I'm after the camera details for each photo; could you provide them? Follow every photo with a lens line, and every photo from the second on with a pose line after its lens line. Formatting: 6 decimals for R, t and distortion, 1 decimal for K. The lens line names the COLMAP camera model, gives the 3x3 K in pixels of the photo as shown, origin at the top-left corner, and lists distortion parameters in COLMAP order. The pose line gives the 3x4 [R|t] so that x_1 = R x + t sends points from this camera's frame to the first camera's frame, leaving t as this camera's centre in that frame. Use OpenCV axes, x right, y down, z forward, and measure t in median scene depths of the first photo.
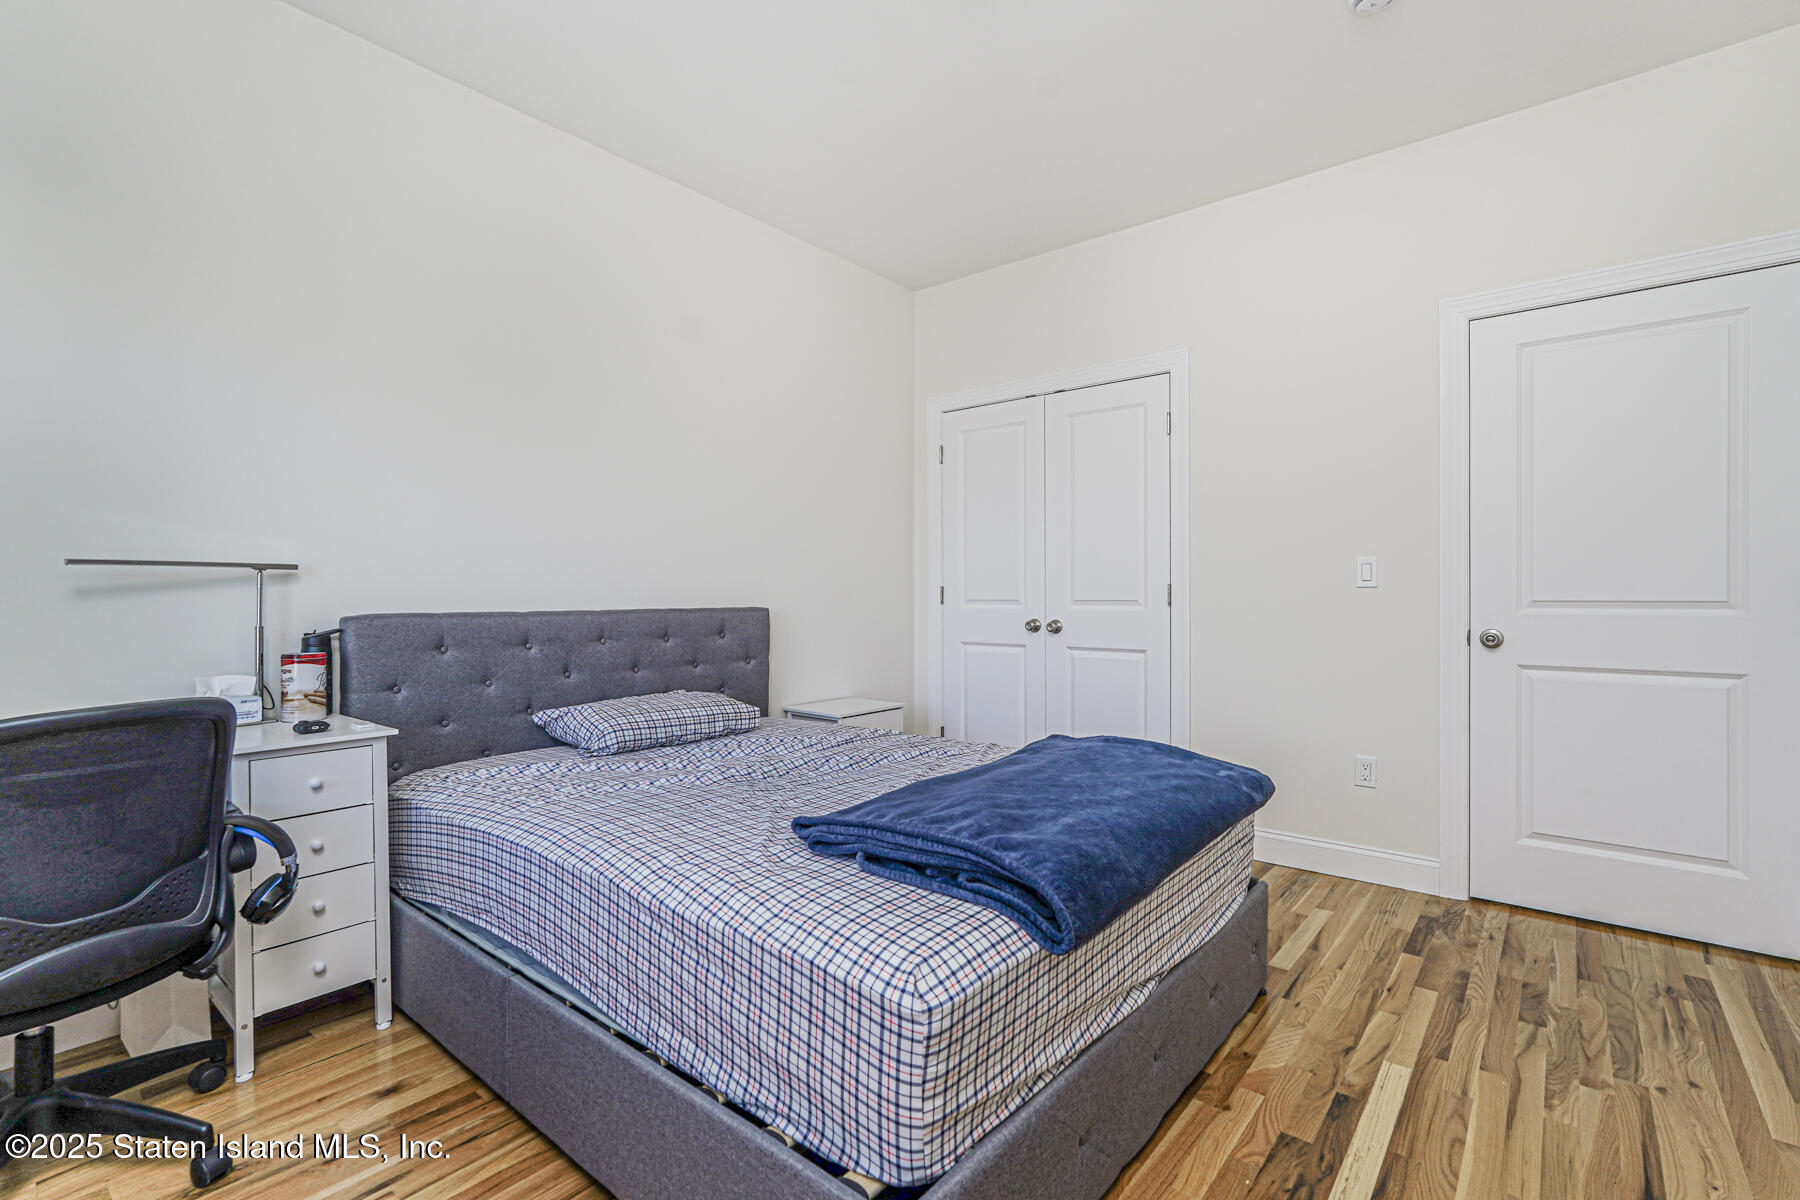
lens RADIAL K [[807.7, 0, 894.7], [0, 807.7, 597.4], [0, 0, 1]] dist [-0.011420, 0.005049]
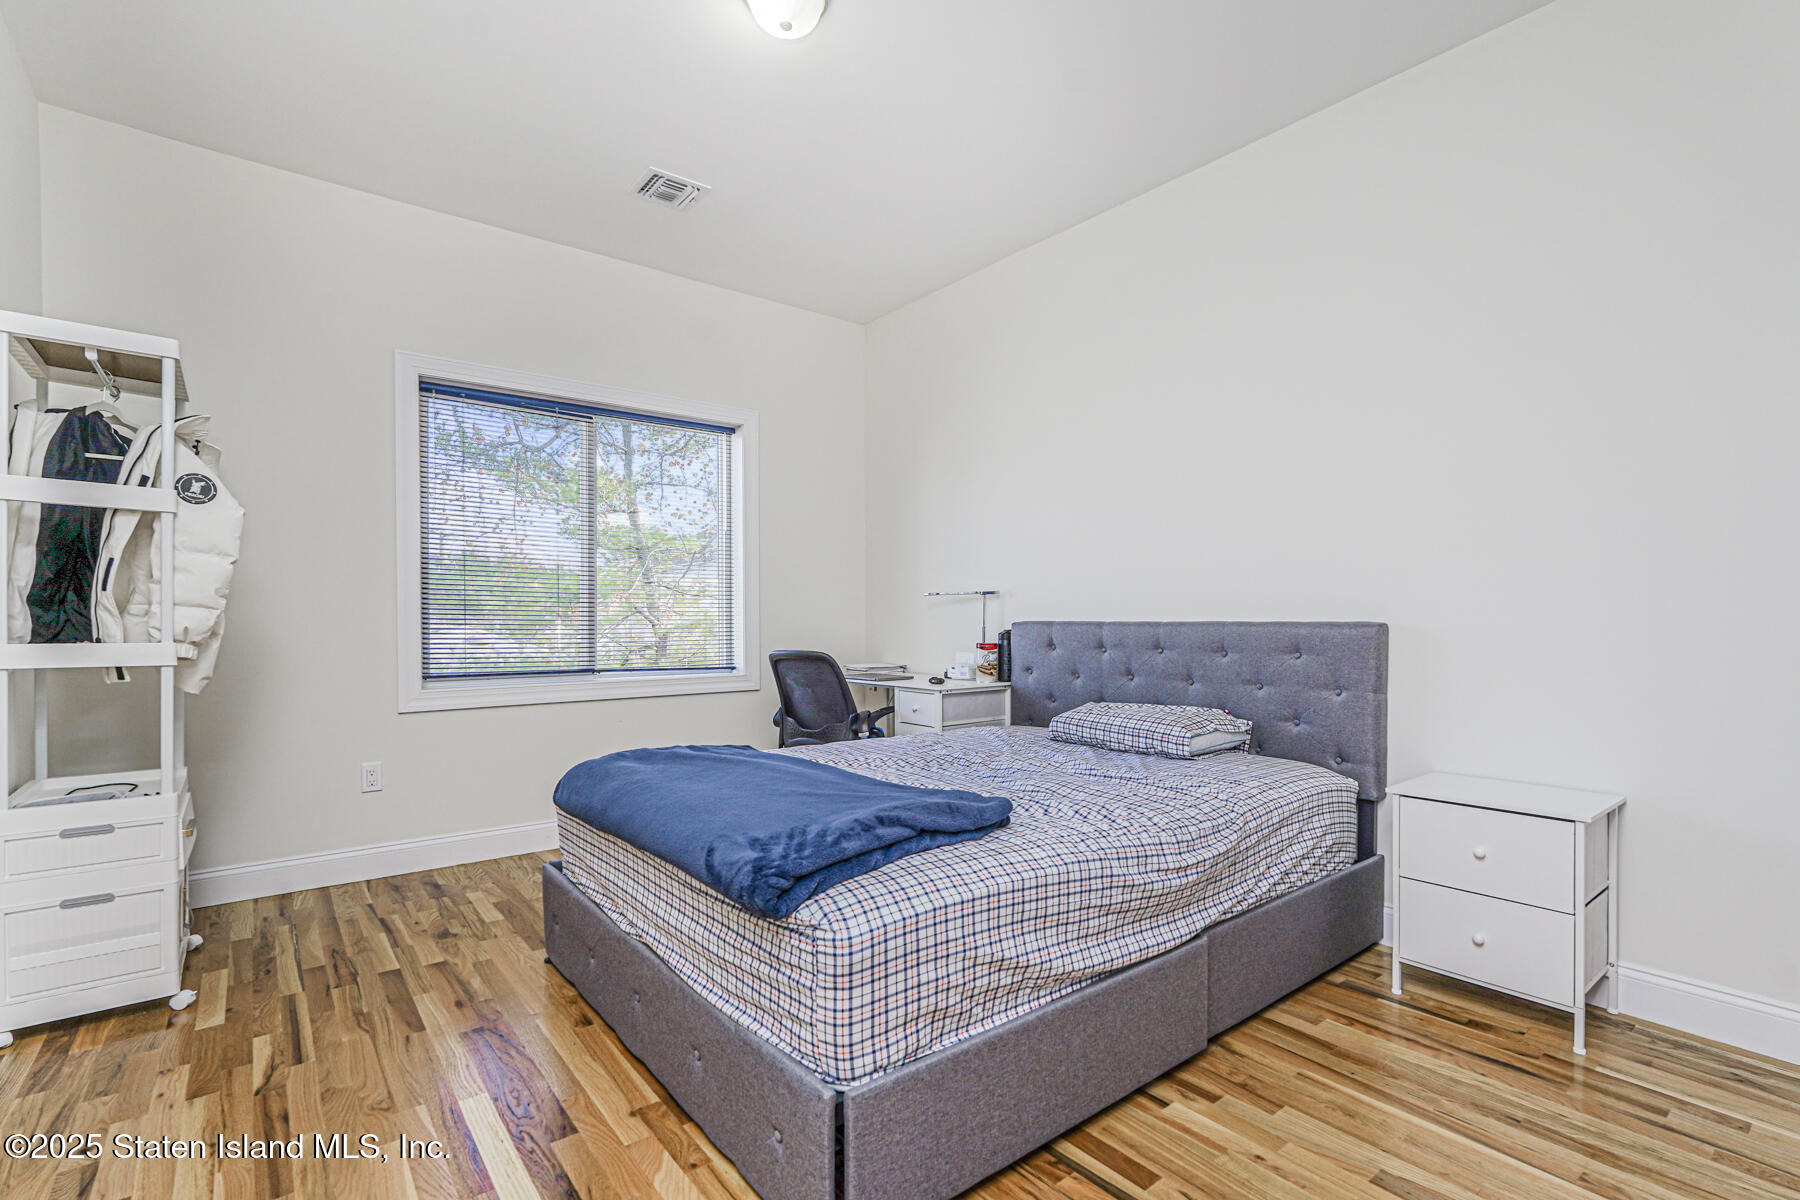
lens RADIAL K [[807.7, 0, 896.0], [0, 807.7, 611.8], [0, 0, 1]] dist [-0.011420, 0.005049]
pose [[-0.188448, -0.003666, -0.982076, 1.155151], [-0.000988, 0.999993, -0.003543, 0.010410], [0.982083, 0.000303, -0.188450, 1.303407]]
